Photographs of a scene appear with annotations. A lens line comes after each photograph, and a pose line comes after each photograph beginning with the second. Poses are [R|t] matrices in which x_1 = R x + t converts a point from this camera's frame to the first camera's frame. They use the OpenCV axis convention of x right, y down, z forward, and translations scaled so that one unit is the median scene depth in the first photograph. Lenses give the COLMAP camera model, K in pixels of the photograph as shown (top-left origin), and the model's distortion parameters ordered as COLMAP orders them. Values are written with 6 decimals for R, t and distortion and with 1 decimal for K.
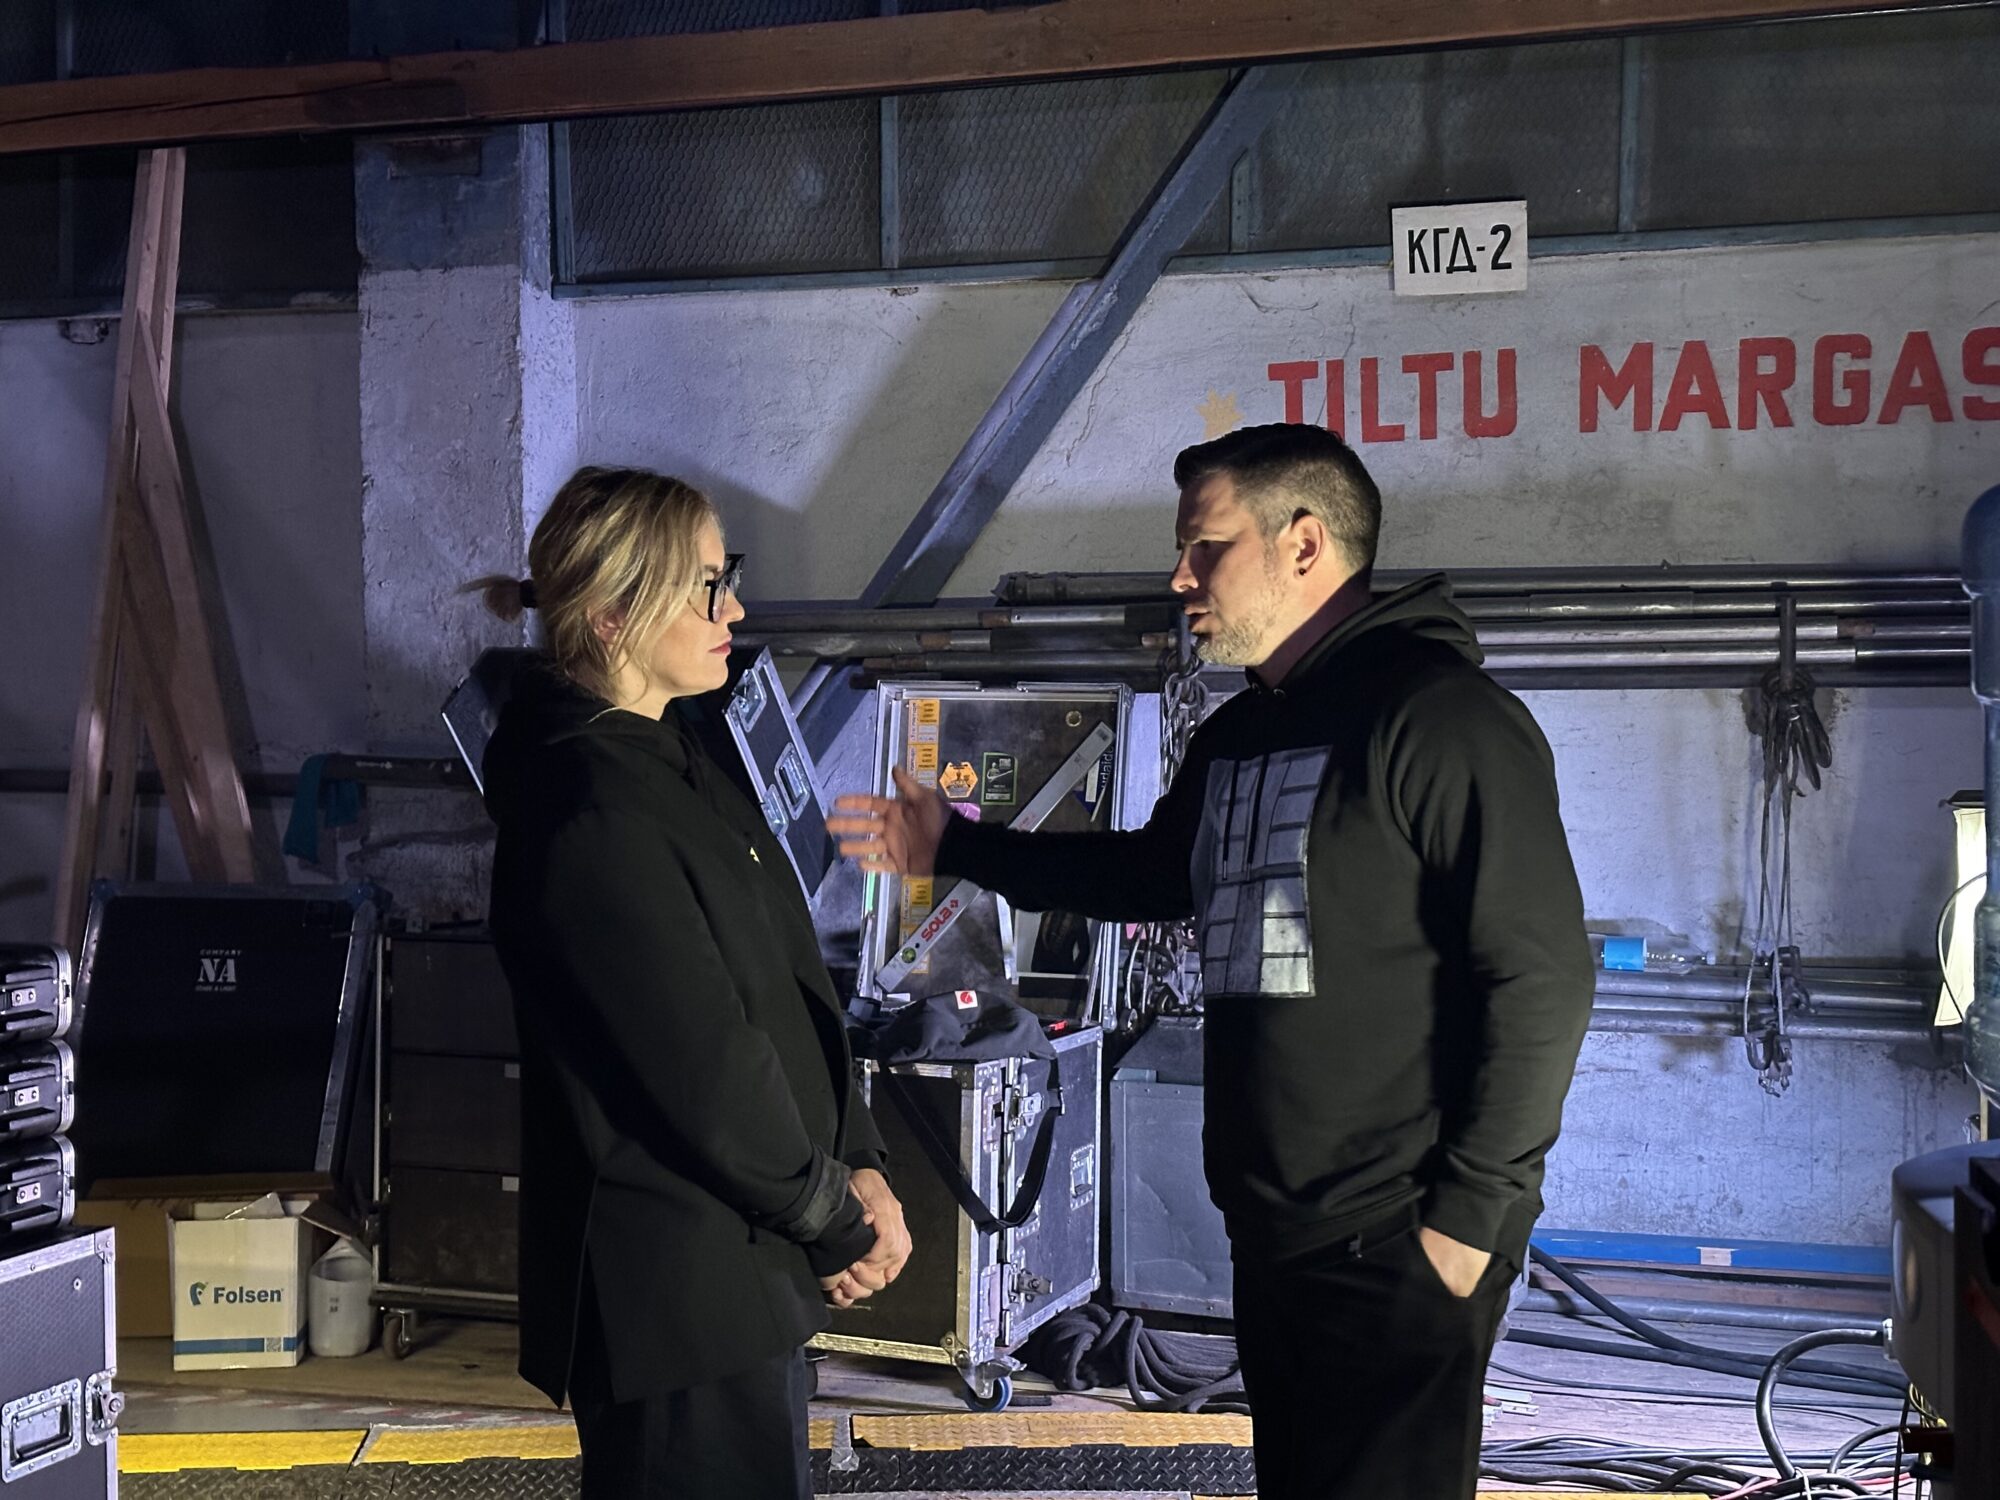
lens RADIAL K [[2760.9, 0, 1000.0], [0, 2760.9, 750.0], [0, 0, 1]] dist [0.110699, -0.006136]
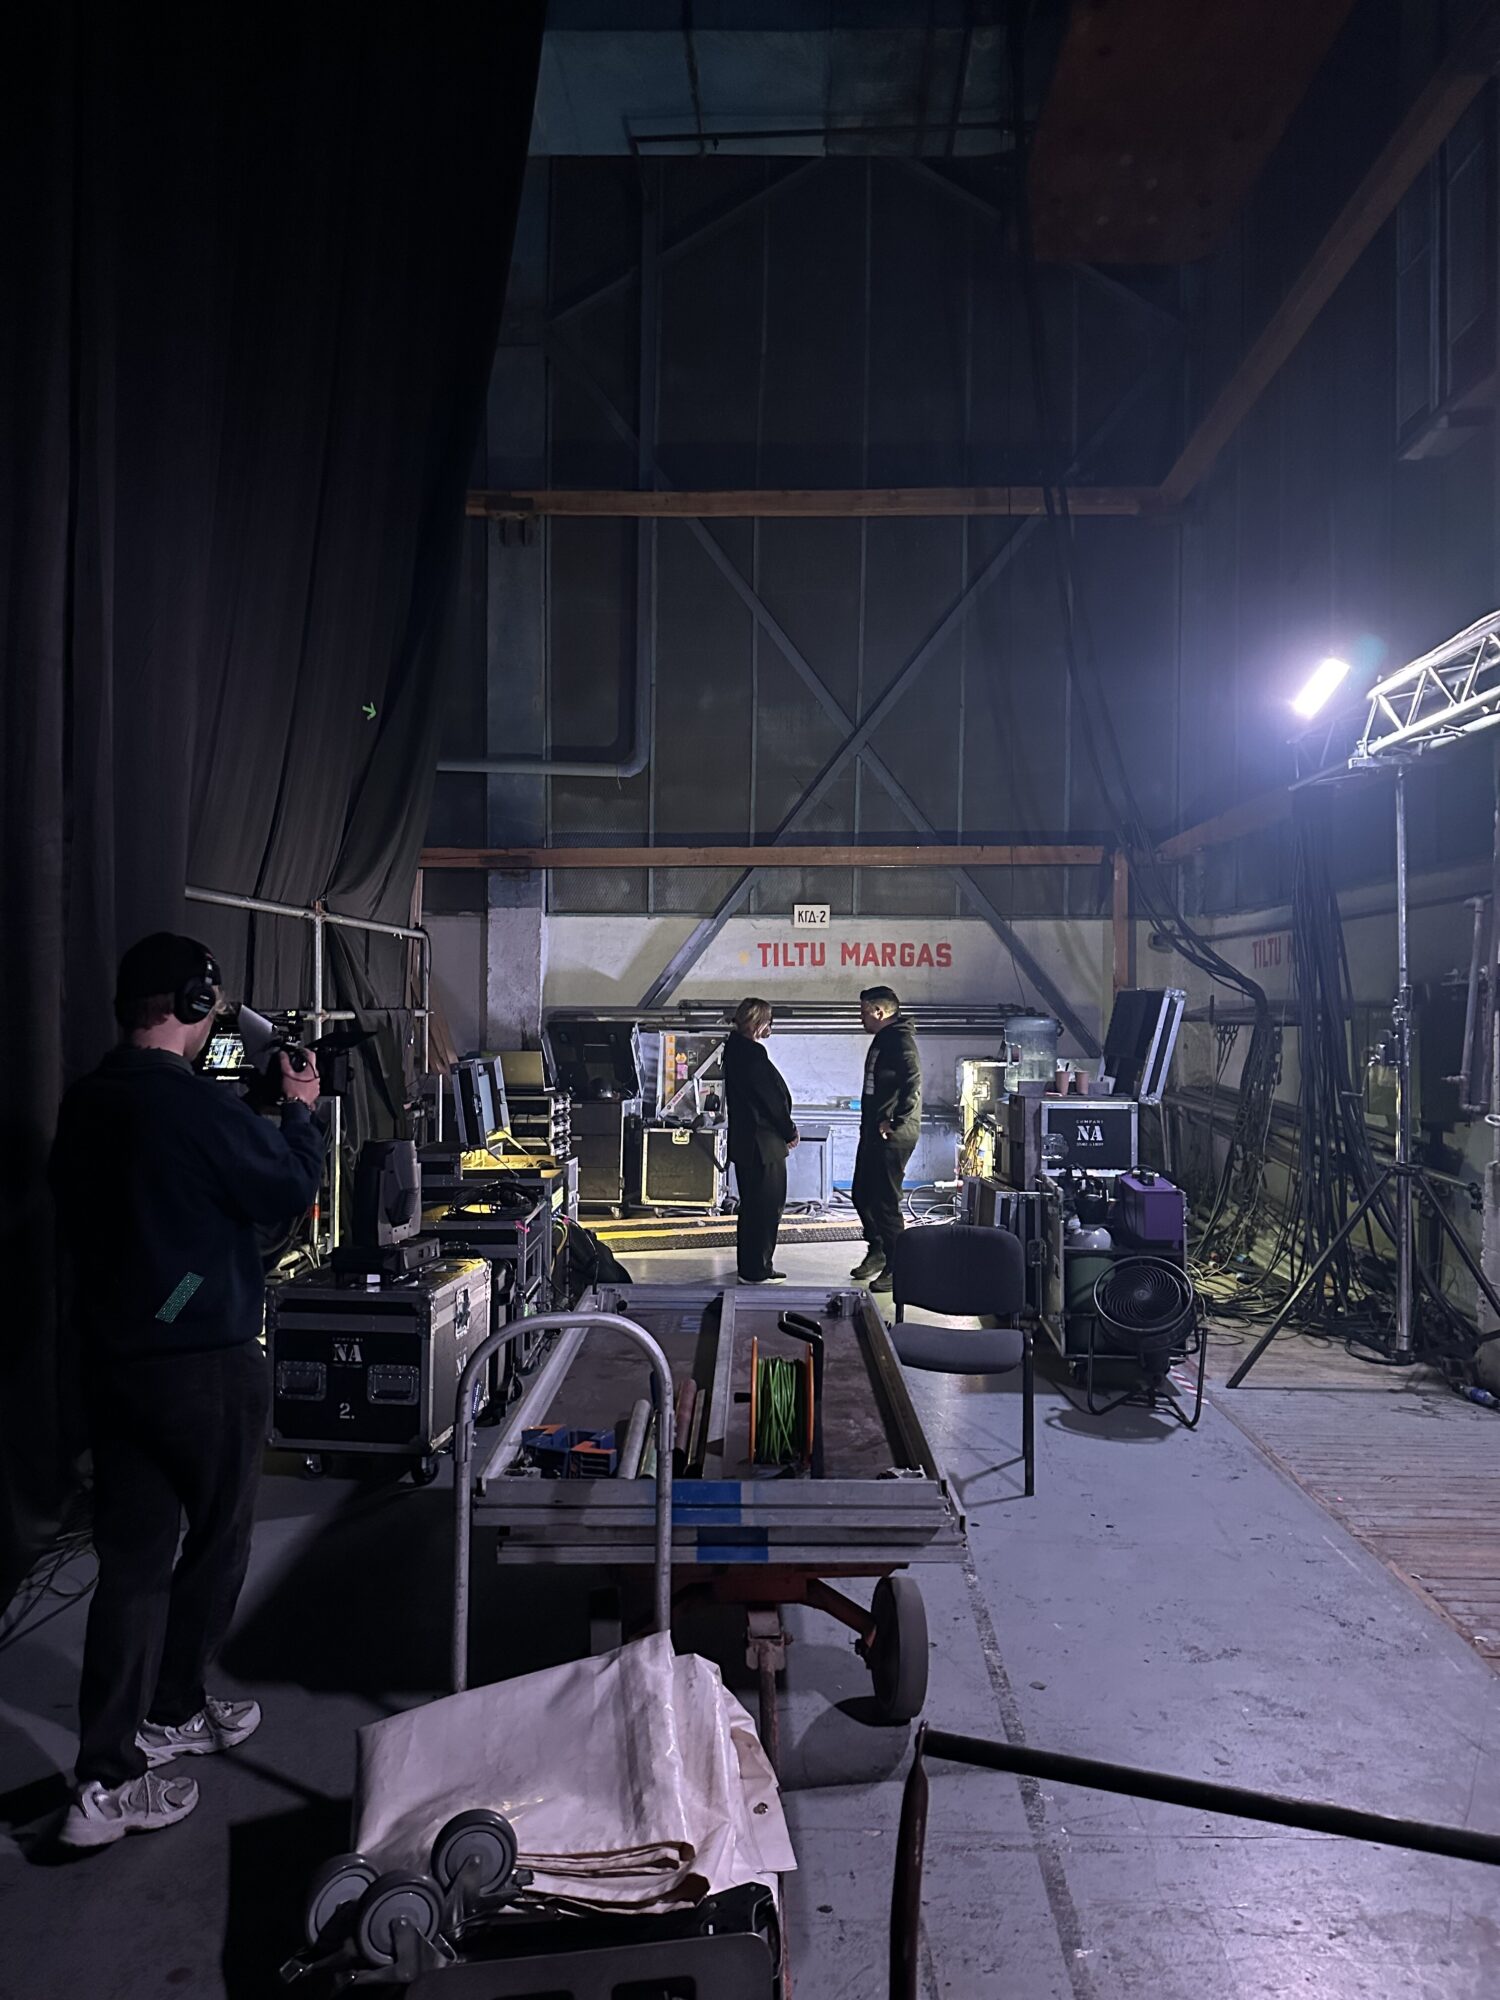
lens RADIAL K [[1403.8, 0, 750.0], [0, 1403.8, 1000.0], [0, 0, 1]] dist [-0.000103, -0.000009]
pose [[0.961503, 0.010937, 0.274578, -0.427567], [-0.001174, 0.999362, -0.035697, 0.000433], [-0.274793, 0.034001, 0.960902, -0.783904]]
